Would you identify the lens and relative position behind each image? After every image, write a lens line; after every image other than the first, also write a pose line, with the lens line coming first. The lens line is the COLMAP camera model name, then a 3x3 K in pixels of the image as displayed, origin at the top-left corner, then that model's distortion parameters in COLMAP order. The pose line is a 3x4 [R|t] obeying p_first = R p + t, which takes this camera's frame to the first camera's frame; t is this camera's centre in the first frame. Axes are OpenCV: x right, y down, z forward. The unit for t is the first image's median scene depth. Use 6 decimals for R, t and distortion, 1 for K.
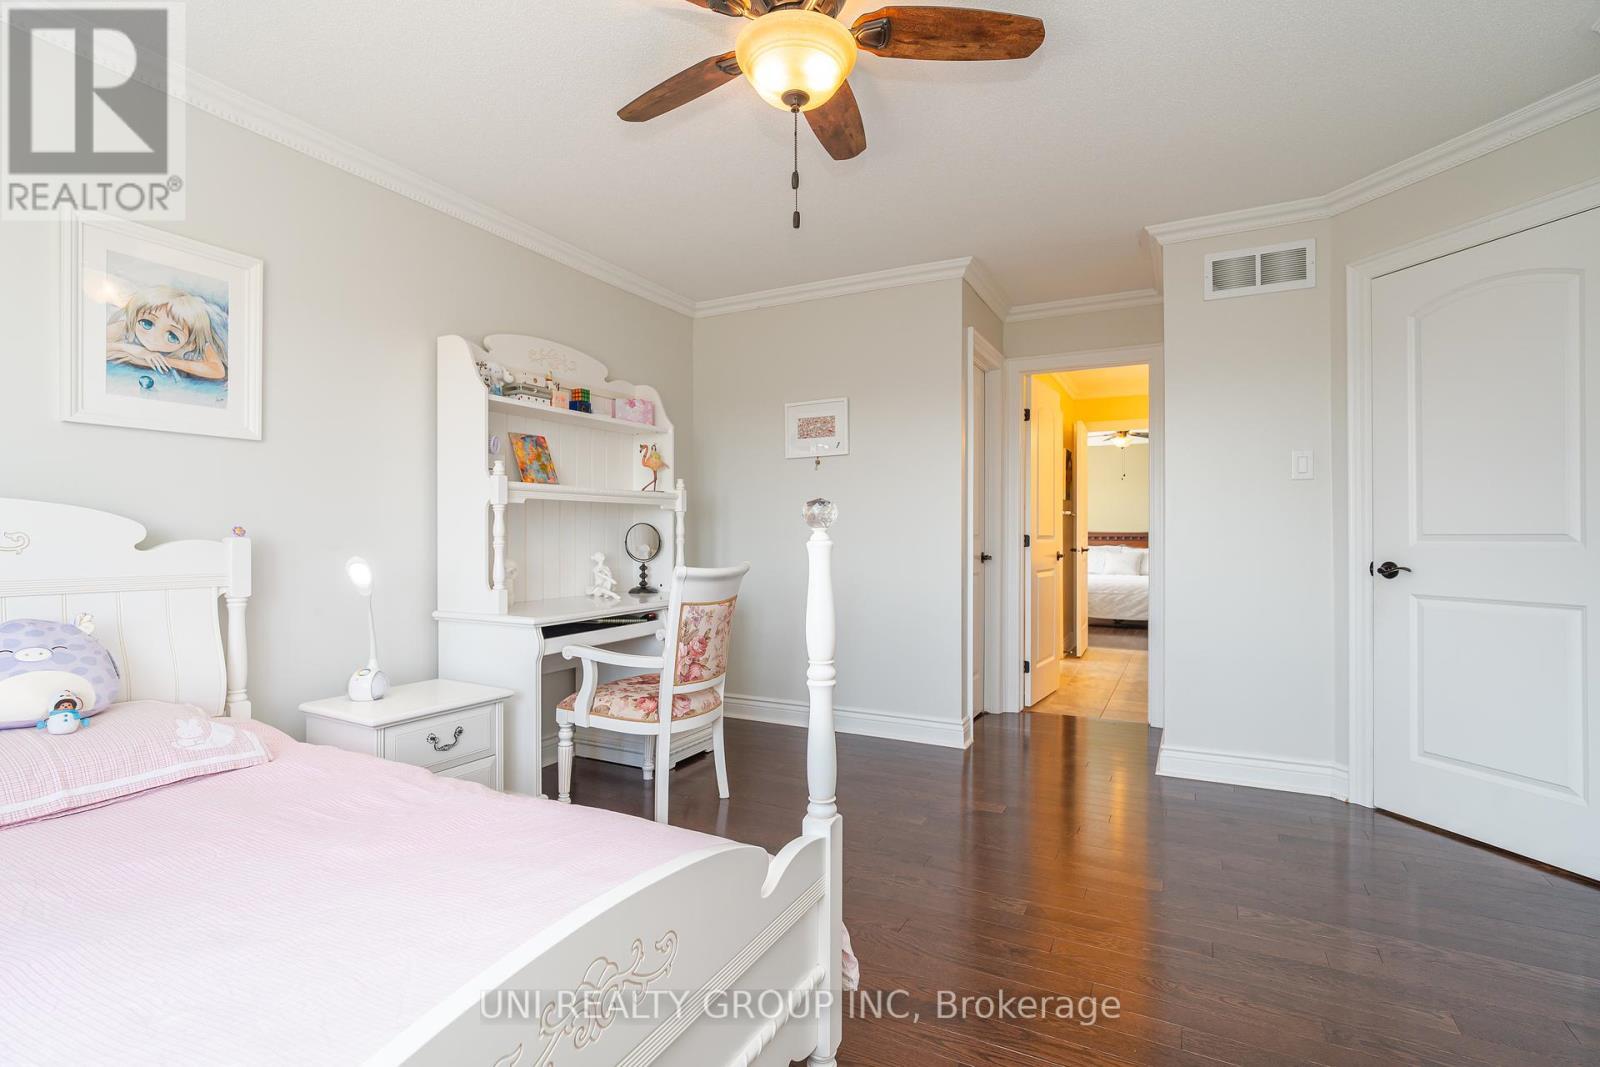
lens RADIAL K [[745.2, 0, 800.0], [0, 745.2, 533.5], [0, 0, 1]] dist [-0.012952, 0.000514]
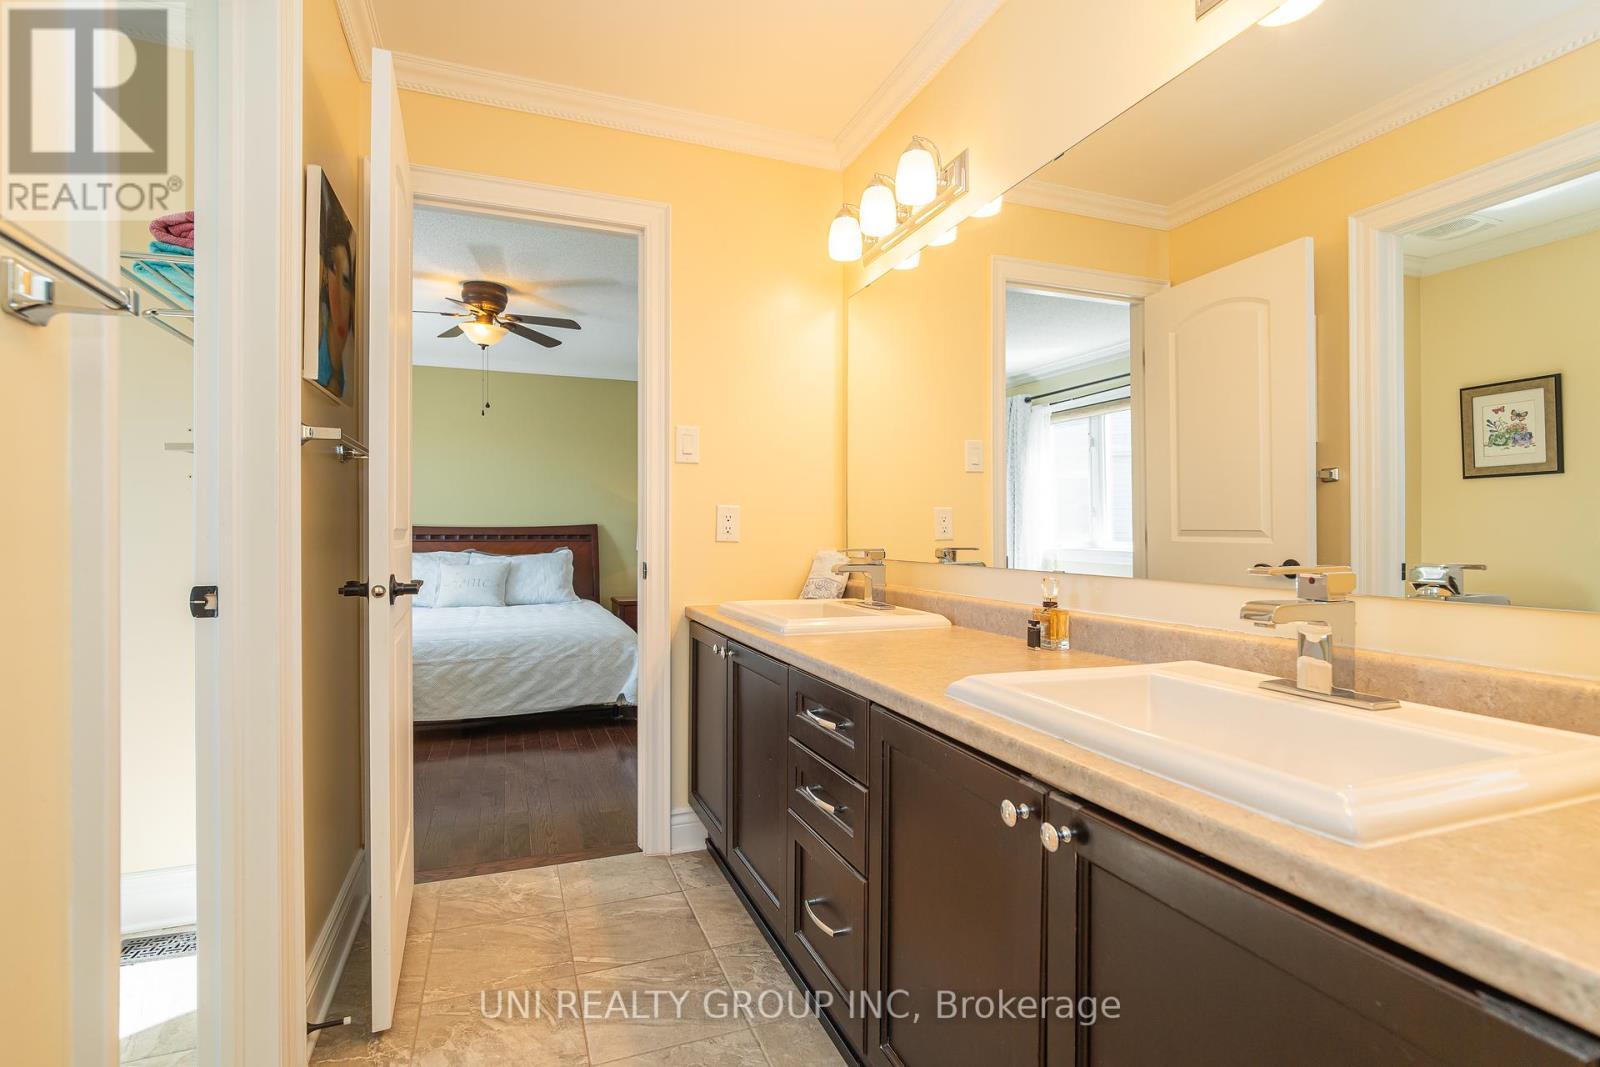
lens RADIAL K [[745.2, 0, 800.0], [0, 745.2, 533.5], [0, 0, 1]] dist [-0.012952, 0.000514]
pose [[0.648280, -0.005467, 0.761382, 0.258956], [0.004216, 0.999985, 0.003591, 0.003553], [-0.761390, 0.000882, 0.648293, 0.683163]]
